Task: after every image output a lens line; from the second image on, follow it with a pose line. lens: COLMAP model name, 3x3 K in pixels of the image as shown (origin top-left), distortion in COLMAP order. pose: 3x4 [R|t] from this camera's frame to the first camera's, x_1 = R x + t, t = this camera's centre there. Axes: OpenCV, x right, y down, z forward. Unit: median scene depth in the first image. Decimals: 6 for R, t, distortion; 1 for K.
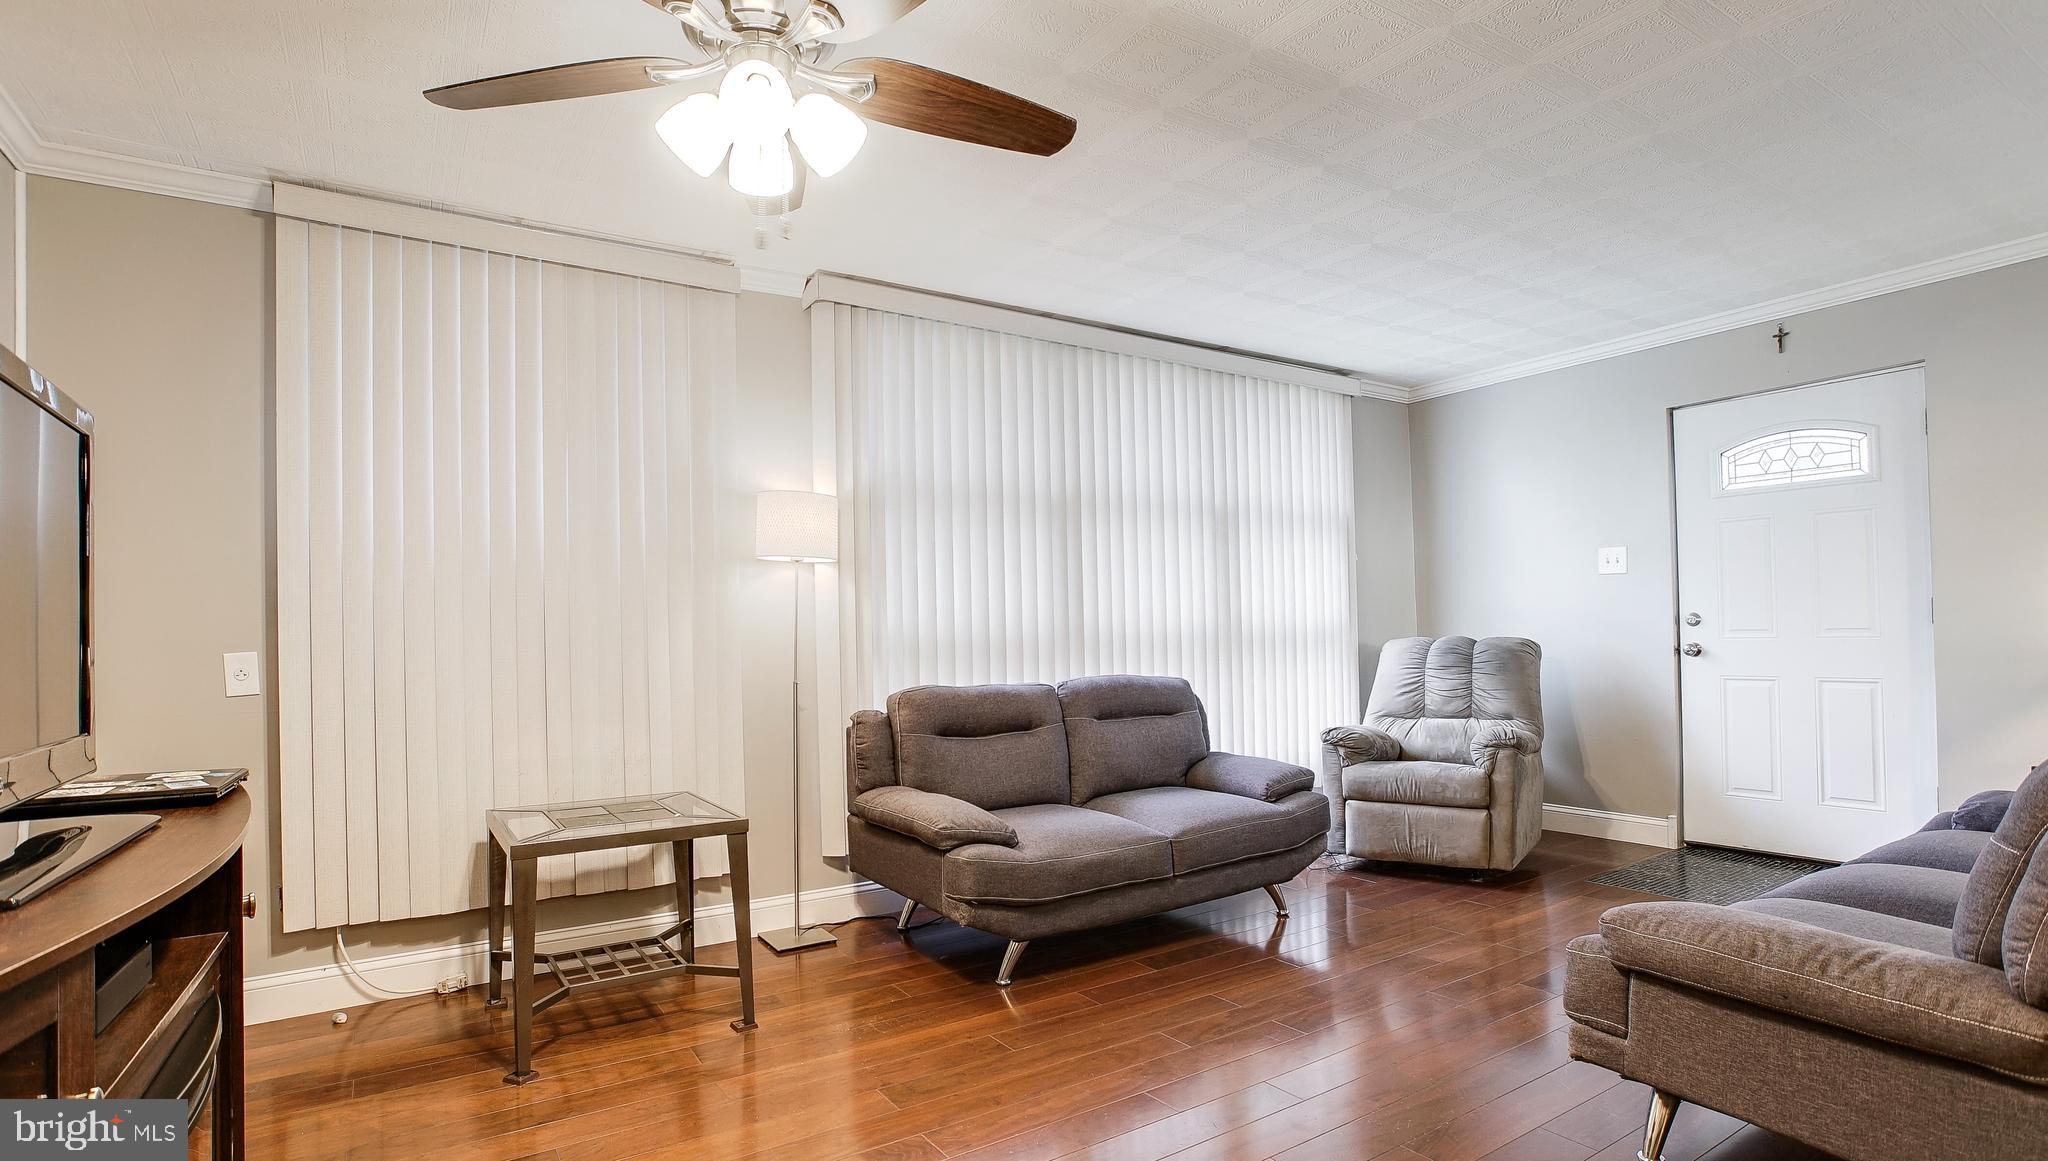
lens RADIAL K [[1058.2, 0, 1020.0], [0, 1058.2, 619.2], [0, 0, 1]] dist [-0.004762, -0.000221]
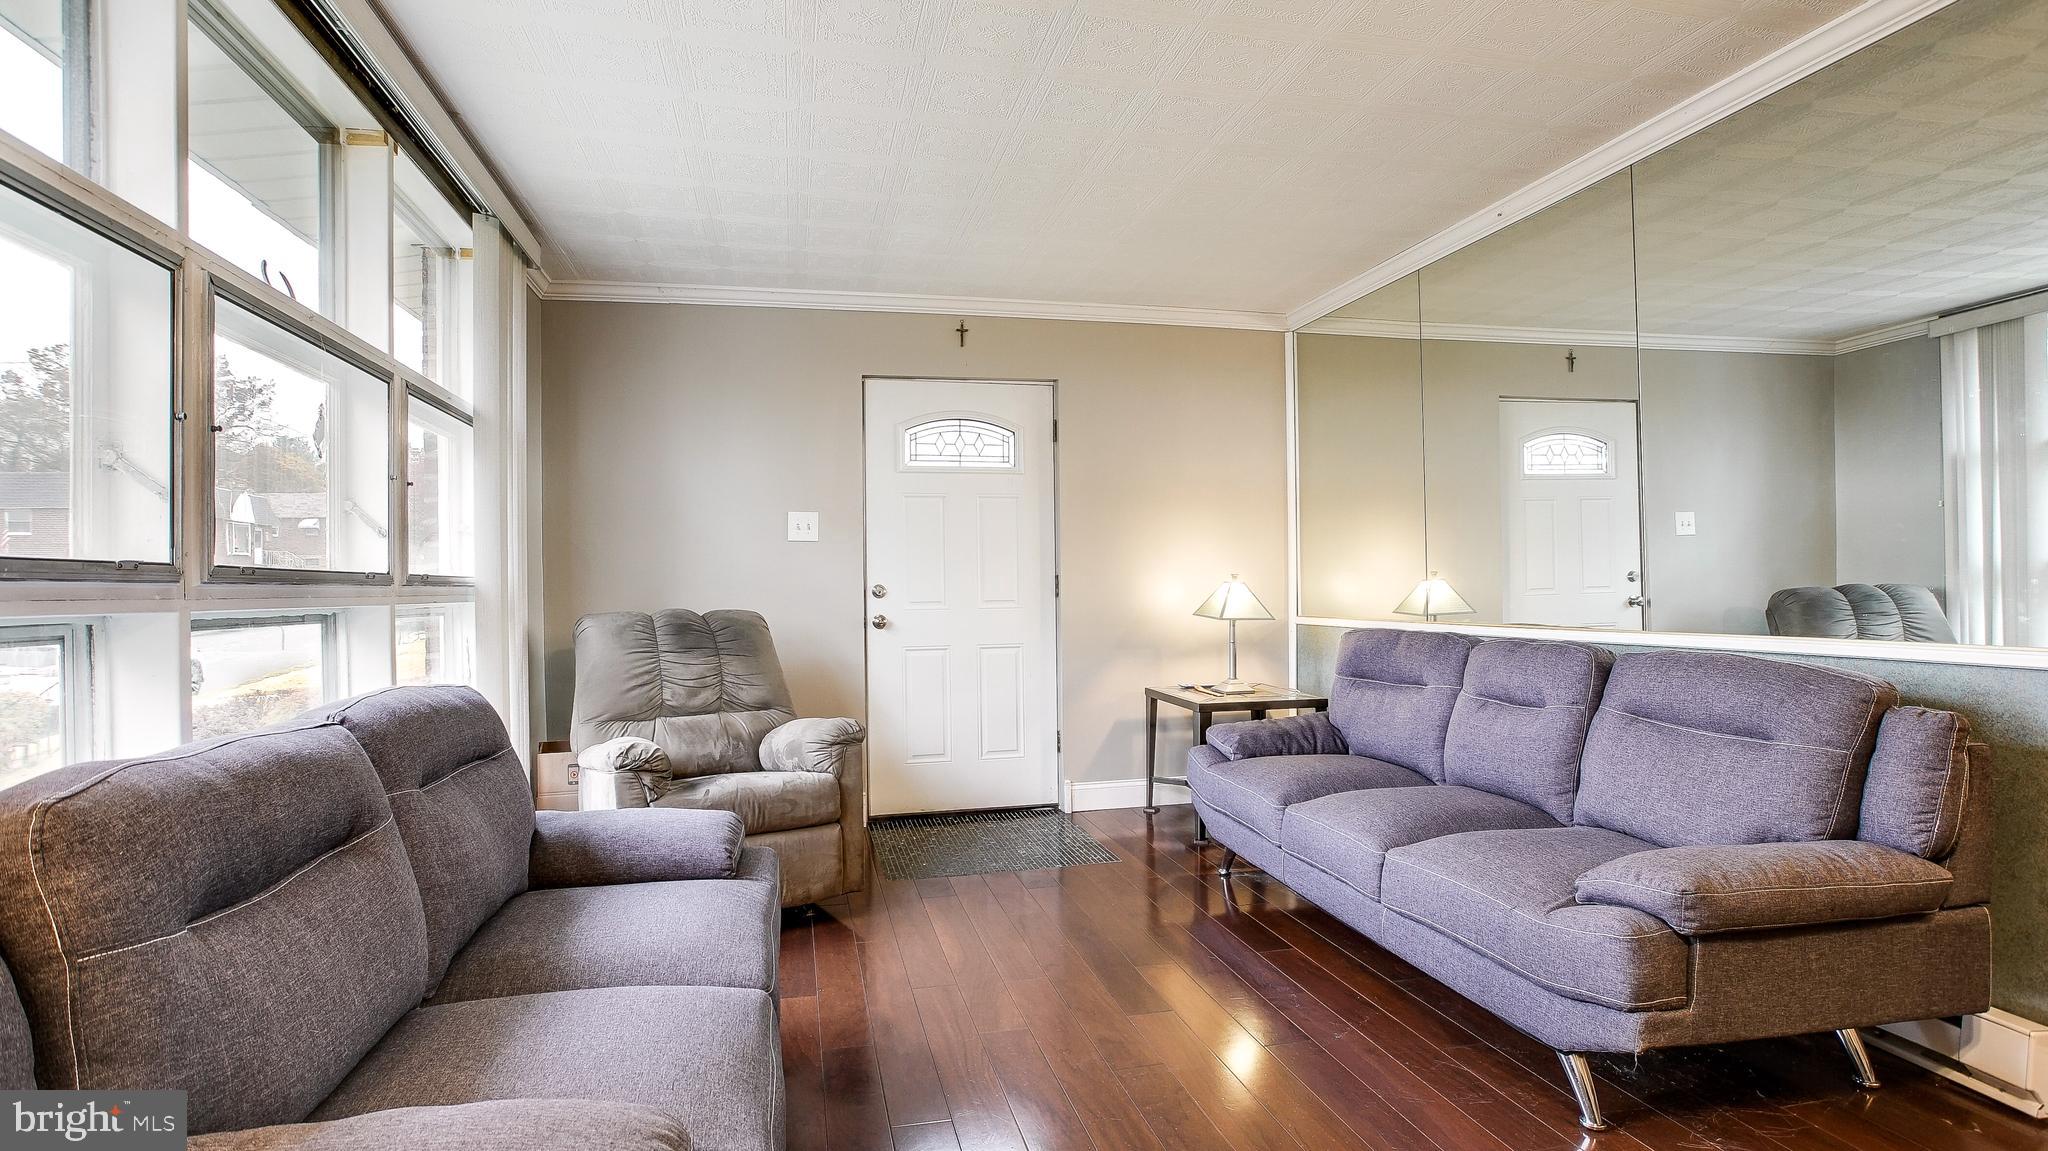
lens RADIAL K [[1036.8, 0, 1024.0], [0, 1036.8, 575.5], [0, 0, 1]] dist [-0.056942, 0.000033]
pose [[0.342771, 0.023716, 0.939120, -0.275483], [-0.011756, 0.999711, -0.020955, 0.005239], [-0.939346, -0.003858, 0.342951, 0.630043]]
